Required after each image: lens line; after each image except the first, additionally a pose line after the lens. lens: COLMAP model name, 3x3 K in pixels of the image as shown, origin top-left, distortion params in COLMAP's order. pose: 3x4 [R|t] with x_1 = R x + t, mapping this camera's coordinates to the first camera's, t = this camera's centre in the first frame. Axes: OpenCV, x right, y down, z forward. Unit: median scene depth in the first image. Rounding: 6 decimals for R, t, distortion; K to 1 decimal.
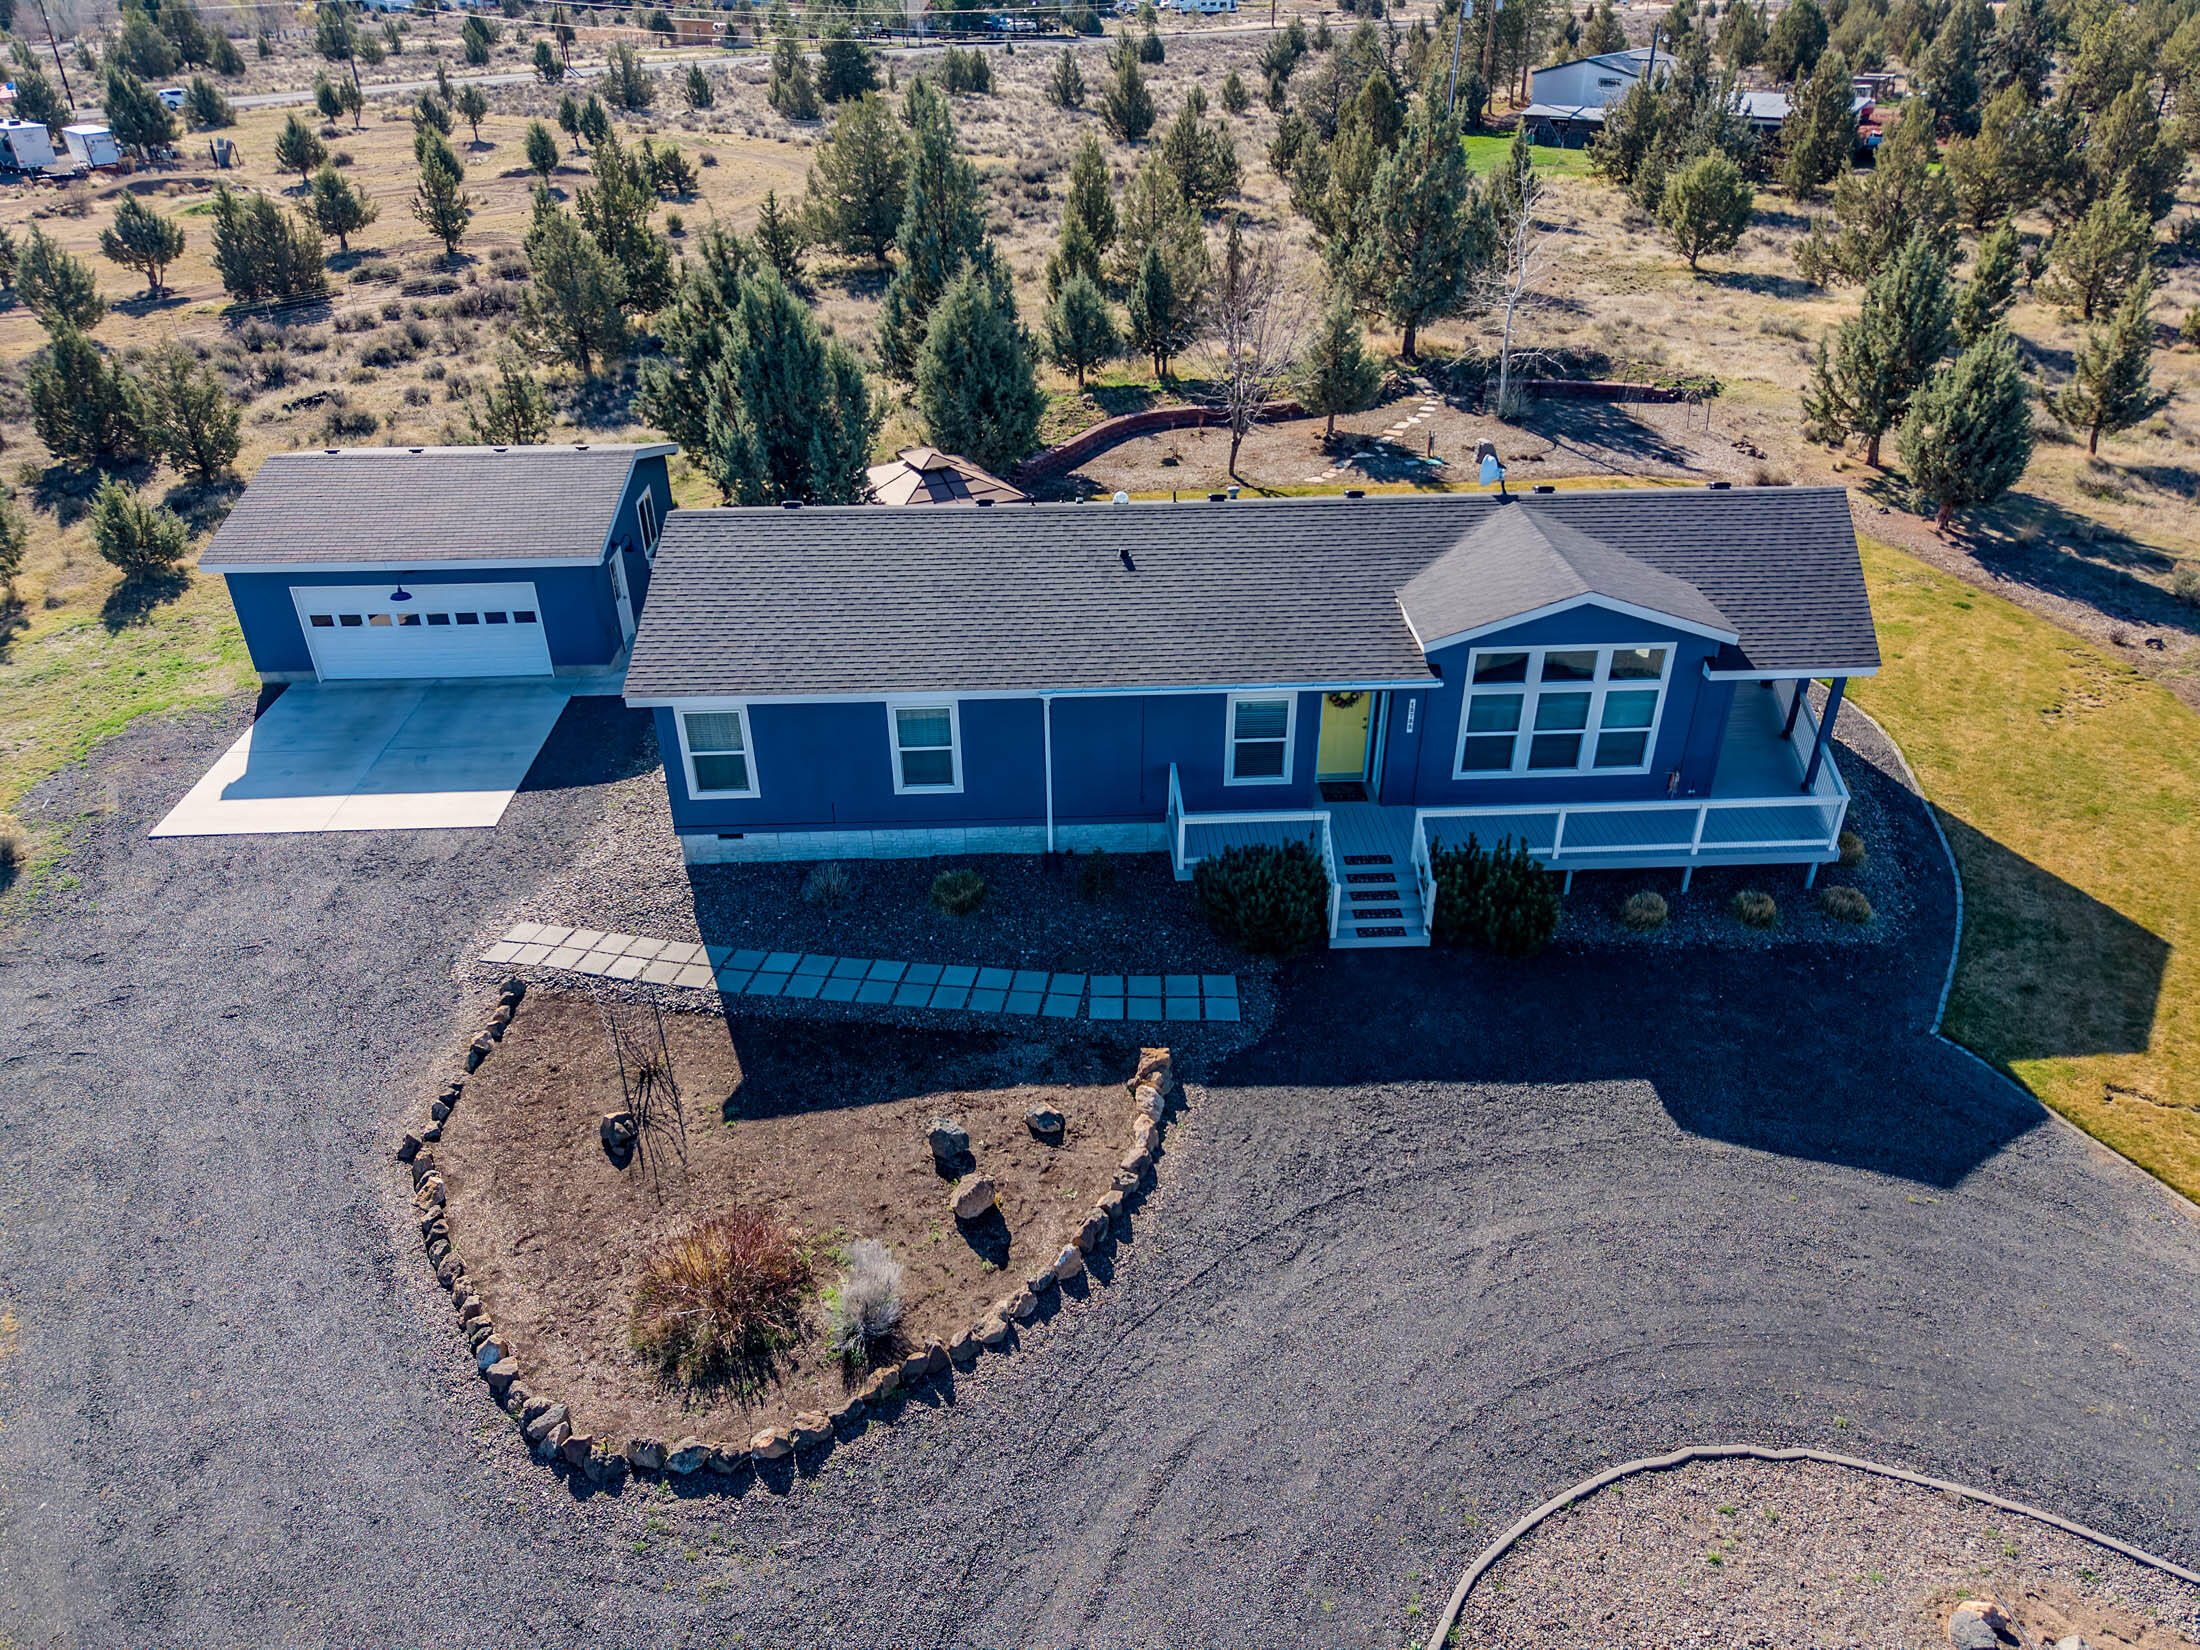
lens RADIAL K [[1470.5, 0, 1101.3], [0, 1470.5, 829.4], [0, 0, 1]] dist [0.018537, -0.015607]
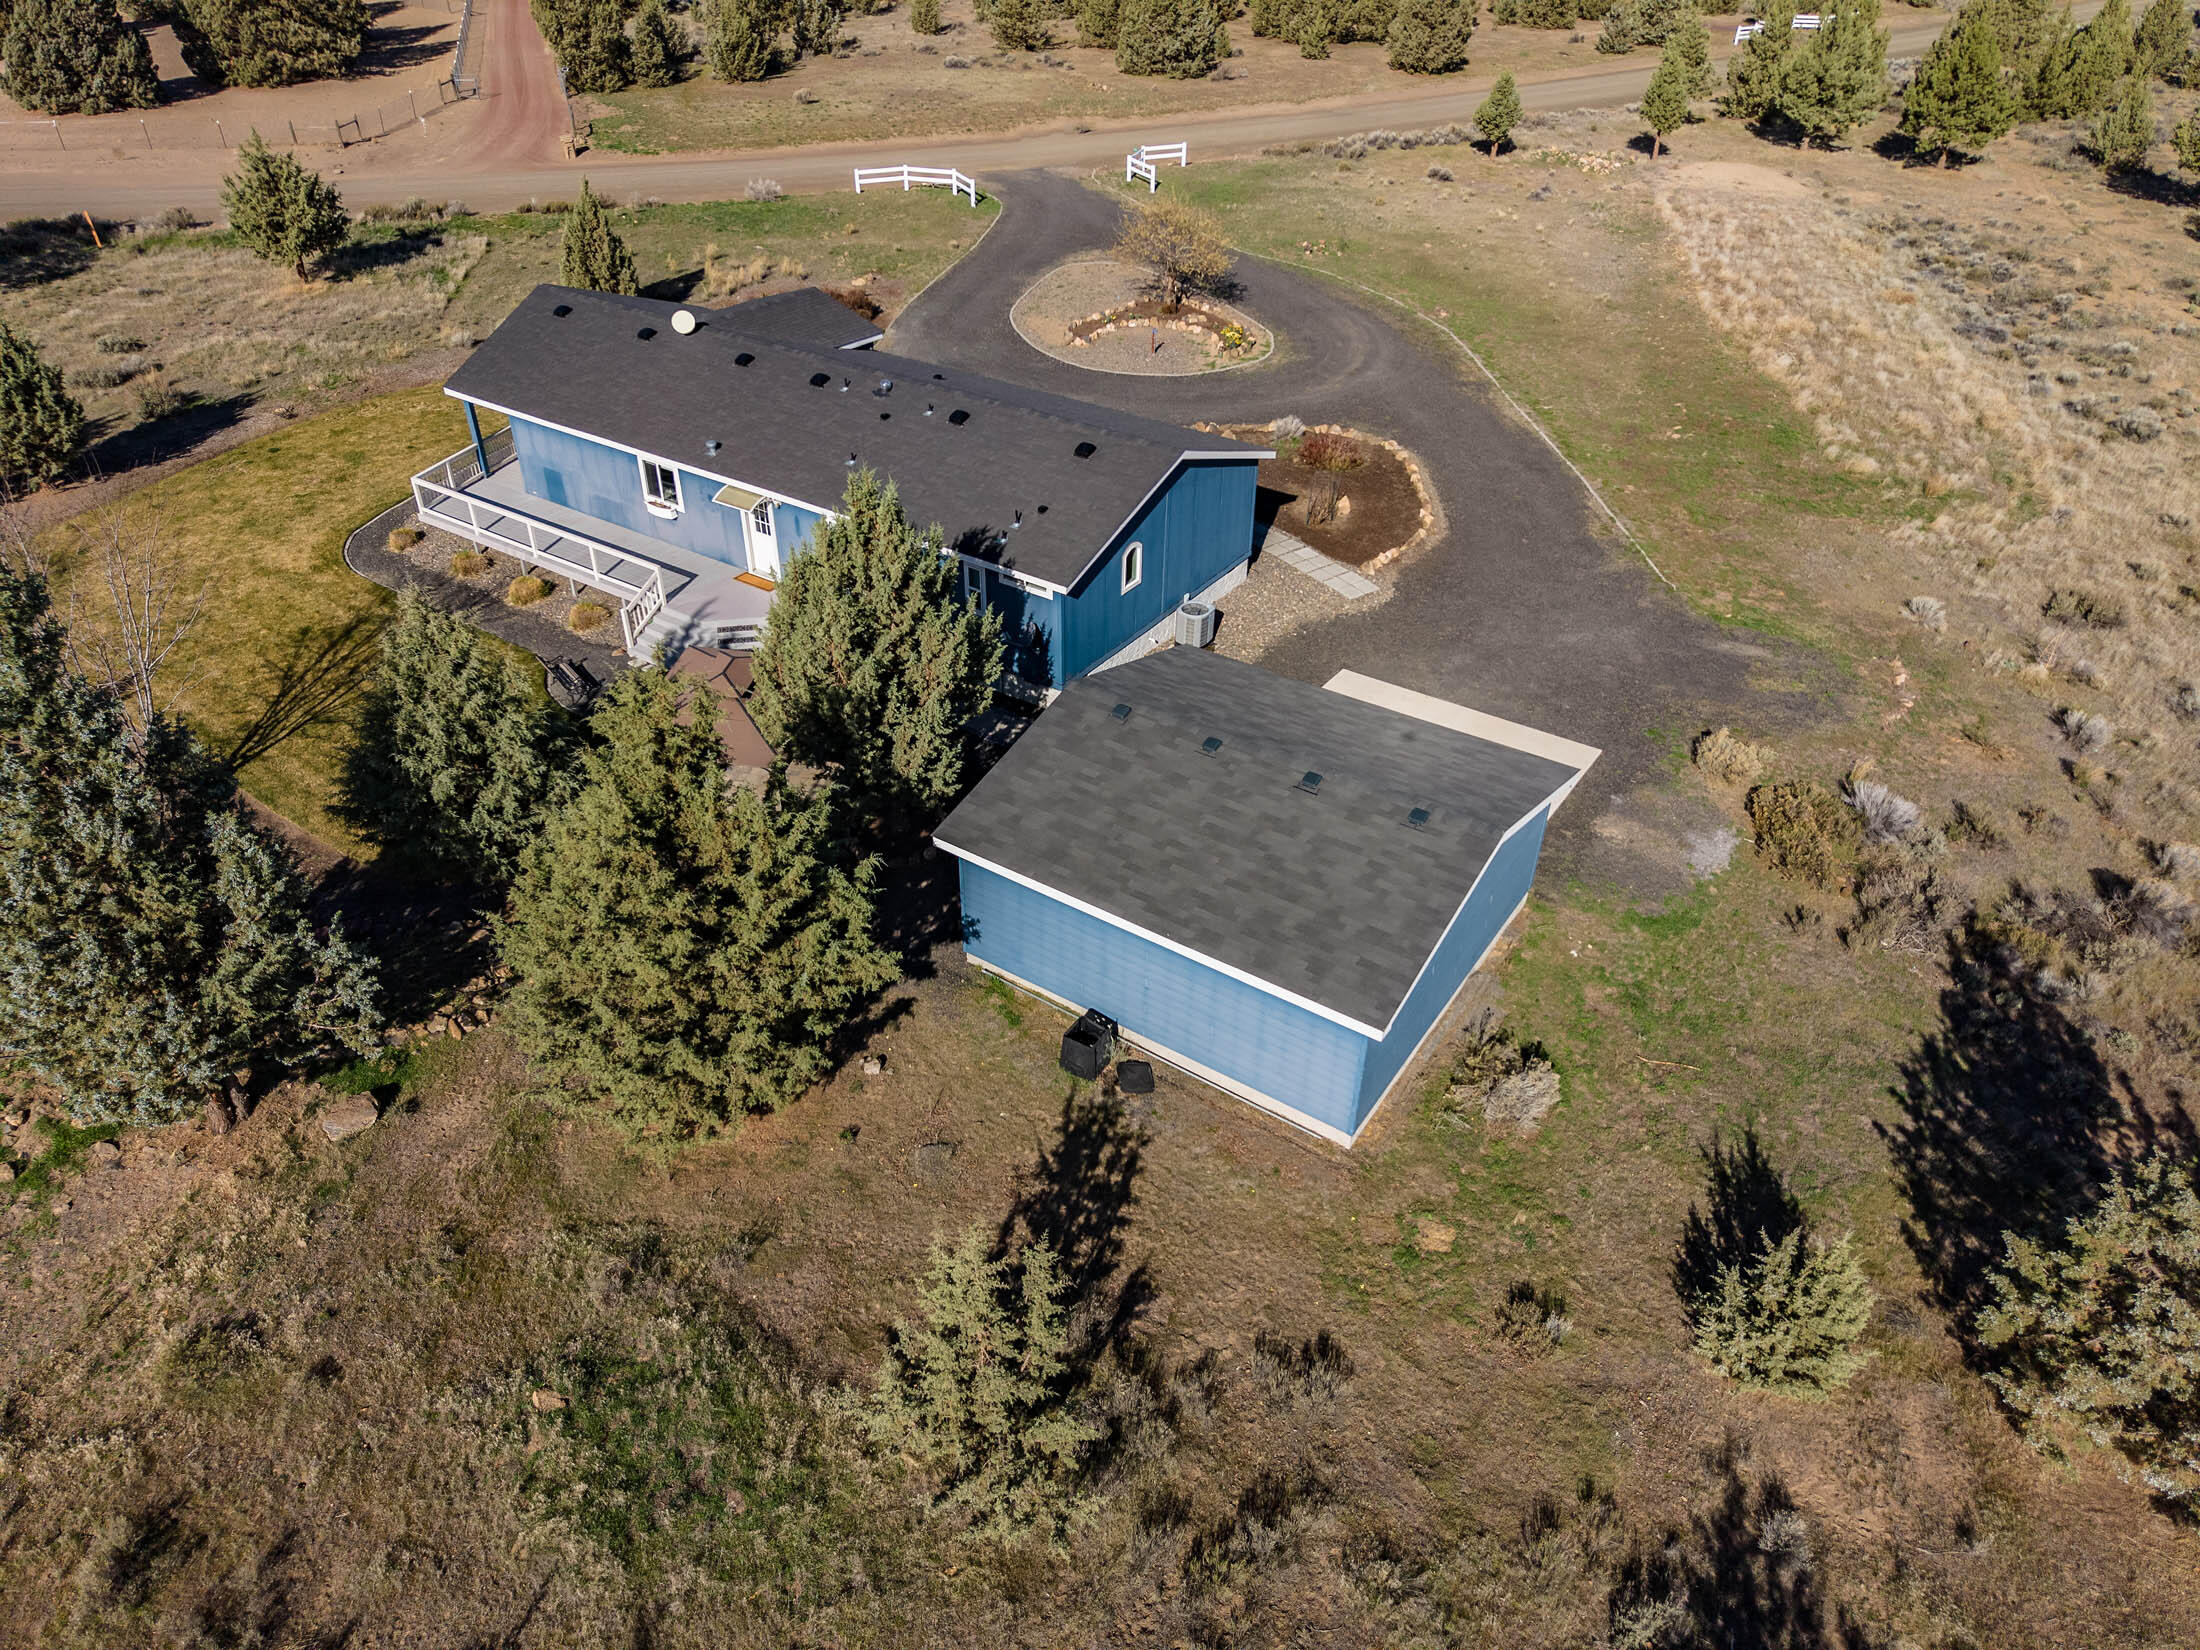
lens RADIAL K [[1470.5, 0, 1108.2], [0, 1470.5, 836.0], [0, 0, 1]] dist [0.018537, -0.015607]
pose [[-0.805896, -0.350369, 0.477255, -0.778716], [0.294838, 0.461535, 0.836693, -0.920959], [-0.513421, 0.815001, -0.268647, 1.343403]]
